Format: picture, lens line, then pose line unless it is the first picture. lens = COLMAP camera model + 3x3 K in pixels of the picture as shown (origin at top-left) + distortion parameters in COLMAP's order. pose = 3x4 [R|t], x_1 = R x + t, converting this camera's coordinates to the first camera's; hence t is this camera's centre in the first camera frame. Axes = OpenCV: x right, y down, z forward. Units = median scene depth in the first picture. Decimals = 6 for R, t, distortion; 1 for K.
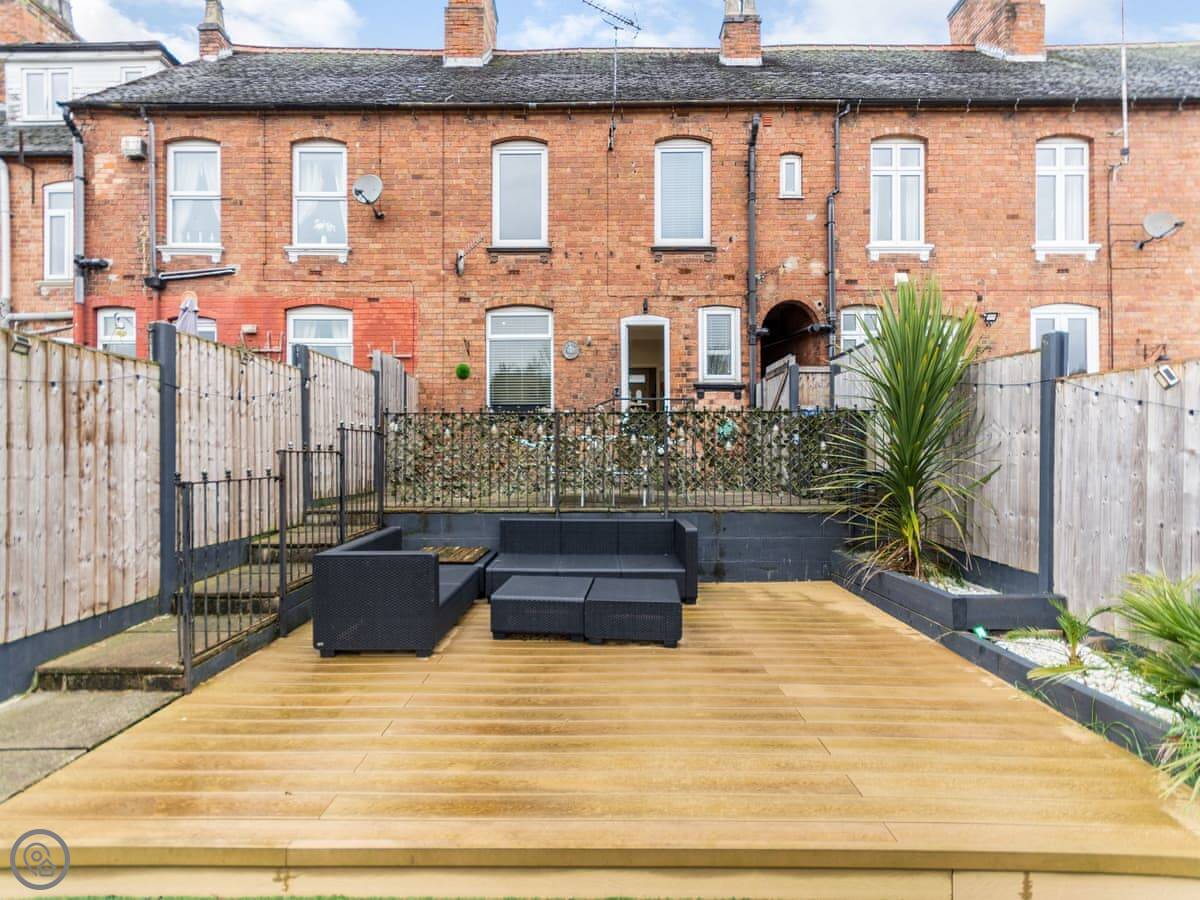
lens RADIAL K [[568.7, 0, 595.3], [0, 568.7, 451.9], [0, 0, 1]] dist [-0.006034, 0.000502]
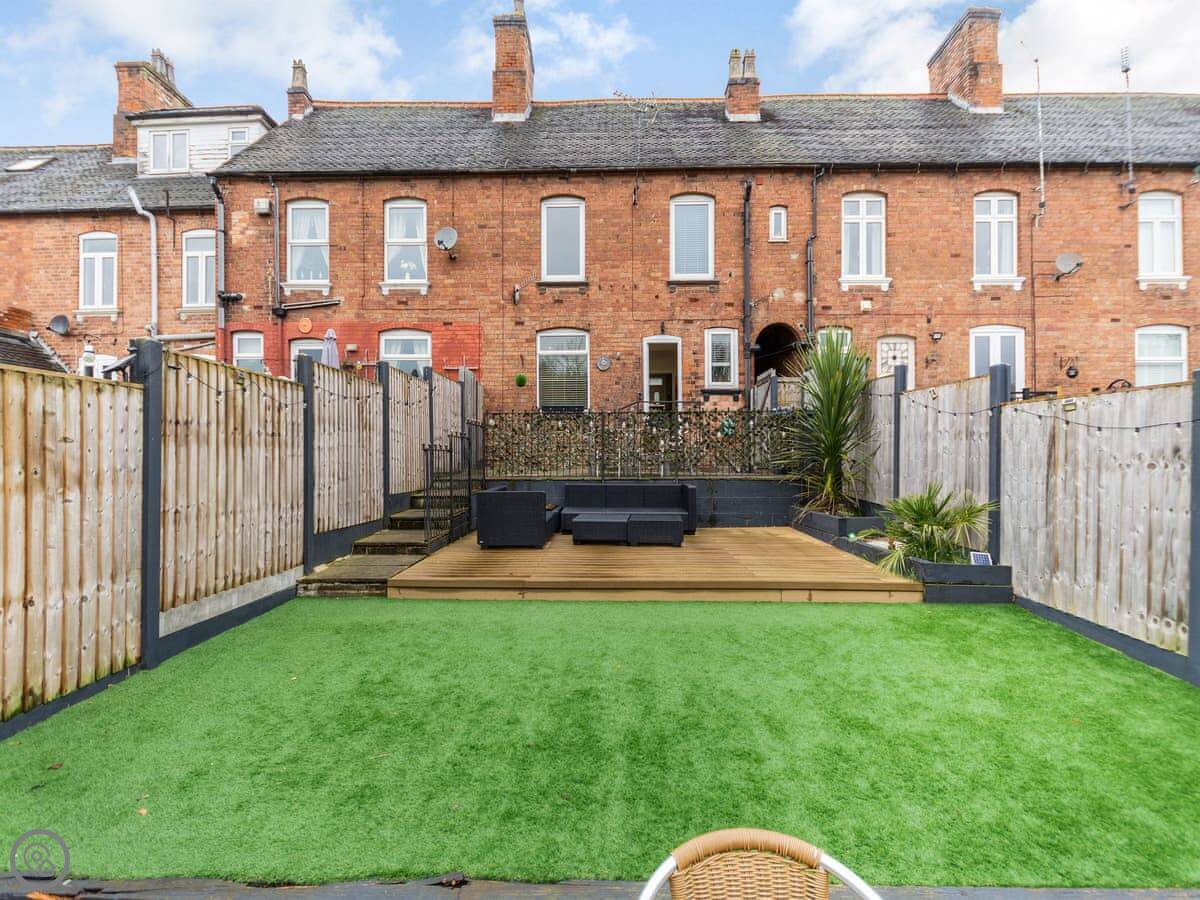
lens RADIAL K [[568.7, 0, 605.1], [0, 568.7, 453.8], [0, 0, 1]] dist [-0.006034, 0.000502]
pose [[0.999902, -0.001650, -0.013902, -0.022820], [0.001705, 0.999991, 0.003938, 0.018109], [0.013896, -0.003962, 0.999896, -0.268159]]
